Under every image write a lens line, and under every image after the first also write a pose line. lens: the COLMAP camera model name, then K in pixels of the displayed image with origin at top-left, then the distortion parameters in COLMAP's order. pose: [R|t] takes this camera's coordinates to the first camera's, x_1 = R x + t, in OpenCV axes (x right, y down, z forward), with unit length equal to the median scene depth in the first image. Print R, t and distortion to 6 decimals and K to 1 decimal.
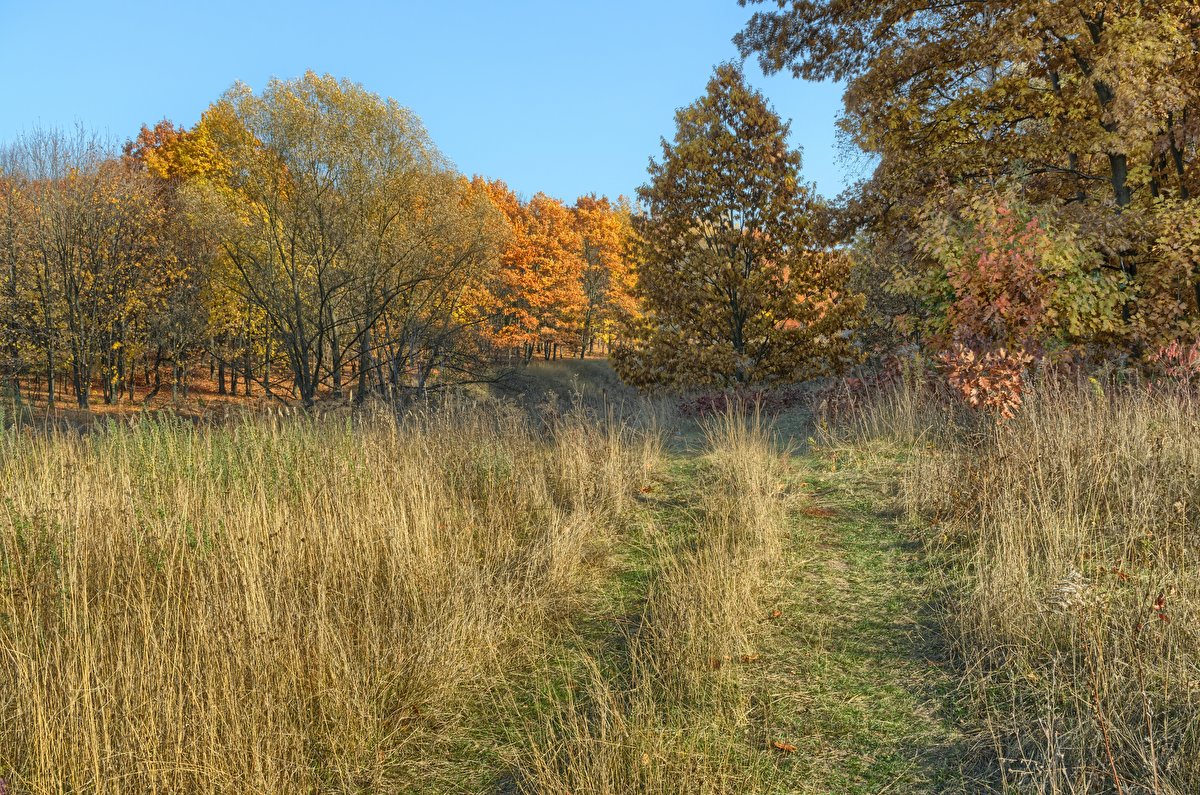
lens RADIAL K [[1171.0, 0, 578.5], [0, 1171.0, 404.0], [0, 0, 1]] dist [0.002810, -0.003450]
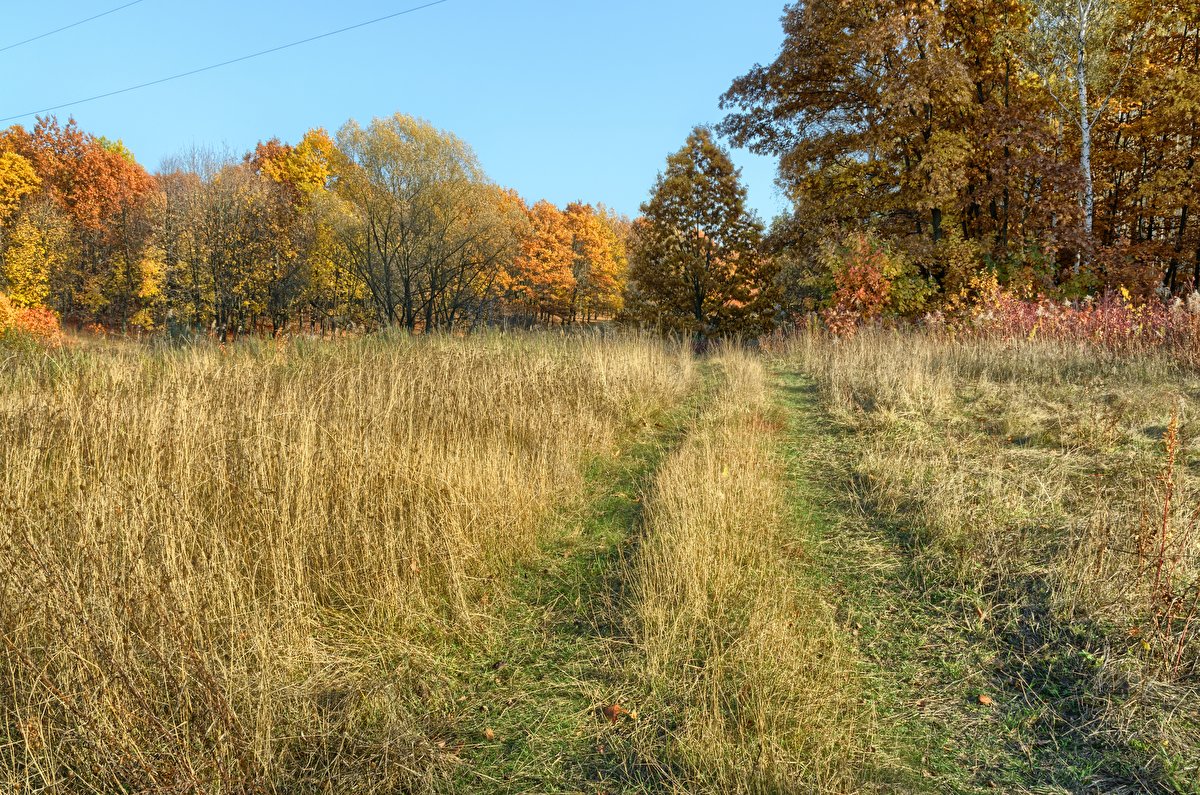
lens RADIAL K [[879.1, 0, 596.5], [0, 879.1, 397.0], [0, 0, 1]] dist [0.009092, -0.018457]
pose [[0.998919, 0.028910, 0.036412, -0.051657], [-0.030394, 0.998702, 0.040870, 0.017219], [-0.035183, -0.041932, 0.998501, -0.190616]]
